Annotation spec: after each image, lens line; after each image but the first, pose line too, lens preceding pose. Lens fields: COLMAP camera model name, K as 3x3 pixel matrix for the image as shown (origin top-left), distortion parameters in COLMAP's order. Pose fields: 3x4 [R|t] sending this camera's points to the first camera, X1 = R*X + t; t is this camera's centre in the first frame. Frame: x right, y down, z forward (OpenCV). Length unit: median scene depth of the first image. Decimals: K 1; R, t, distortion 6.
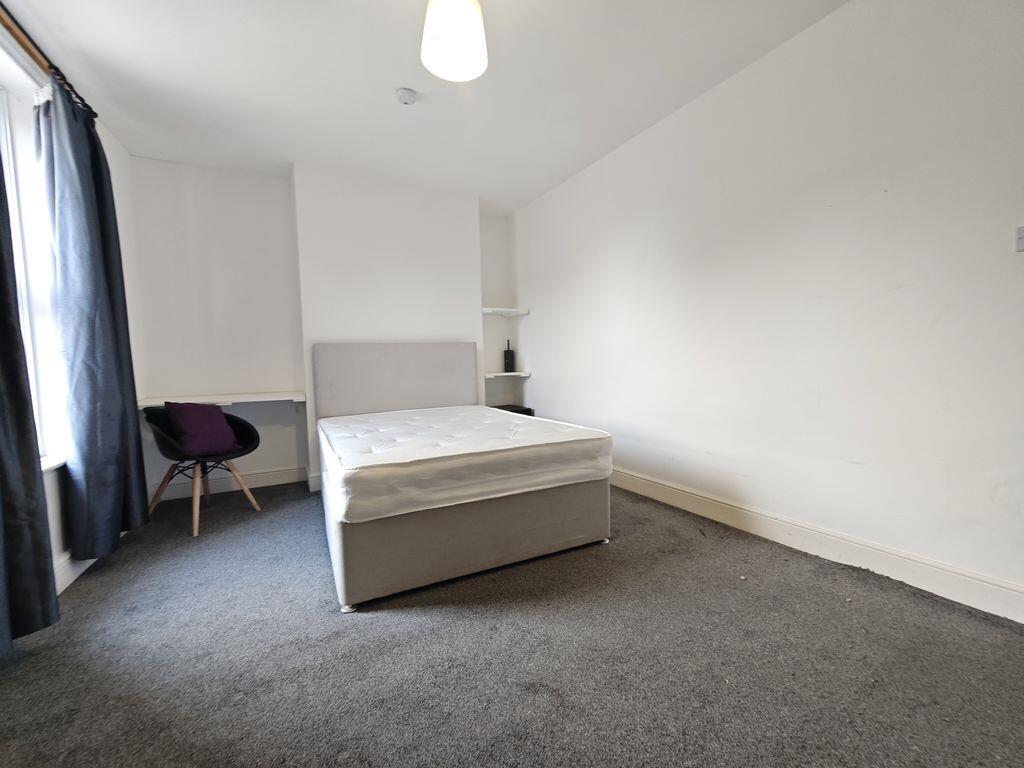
lens RADIAL K [[424.4, 0, 509.2], [0, 424.4, 386.3], [0, 0, 1]] dist [-0.000431, 0.000652]
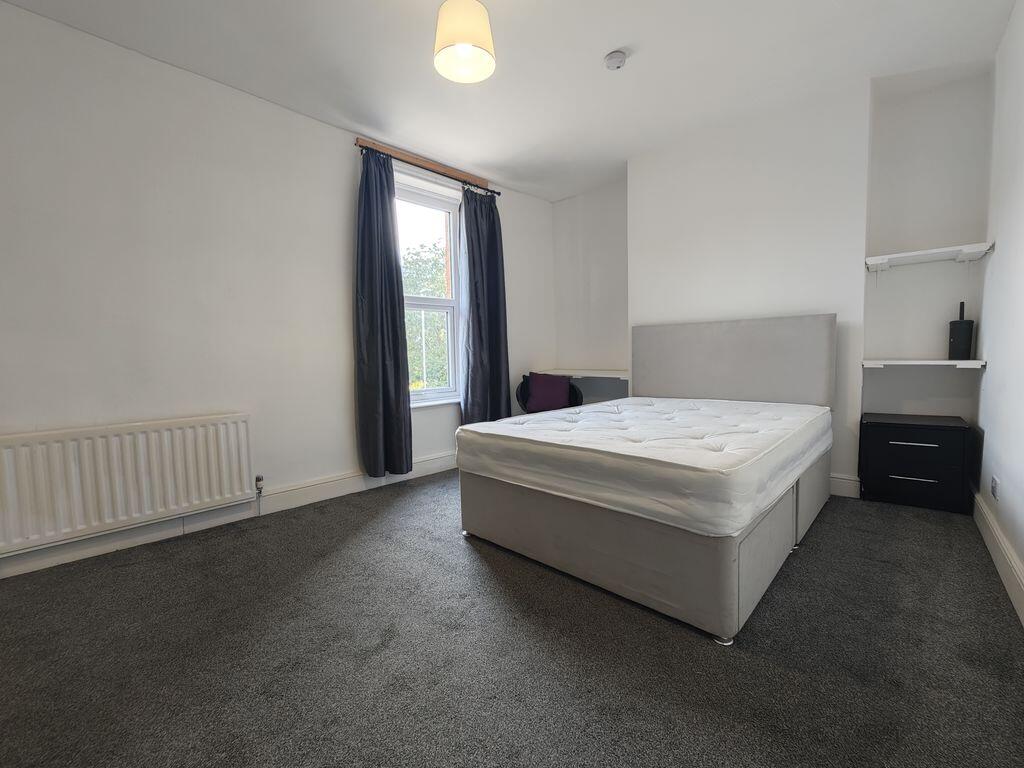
lens RADIAL K [[424.4, 0, 508.0], [0, 424.4, 382.9], [0, 0, 1]] dist [-0.000431, 0.000652]
pose [[0.349866, 0.084009, -0.933025, 0.709109], [-0.042673, 0.996366, 0.073710, -0.039873], [0.935827, 0.014026, 0.352179, 0.528933]]
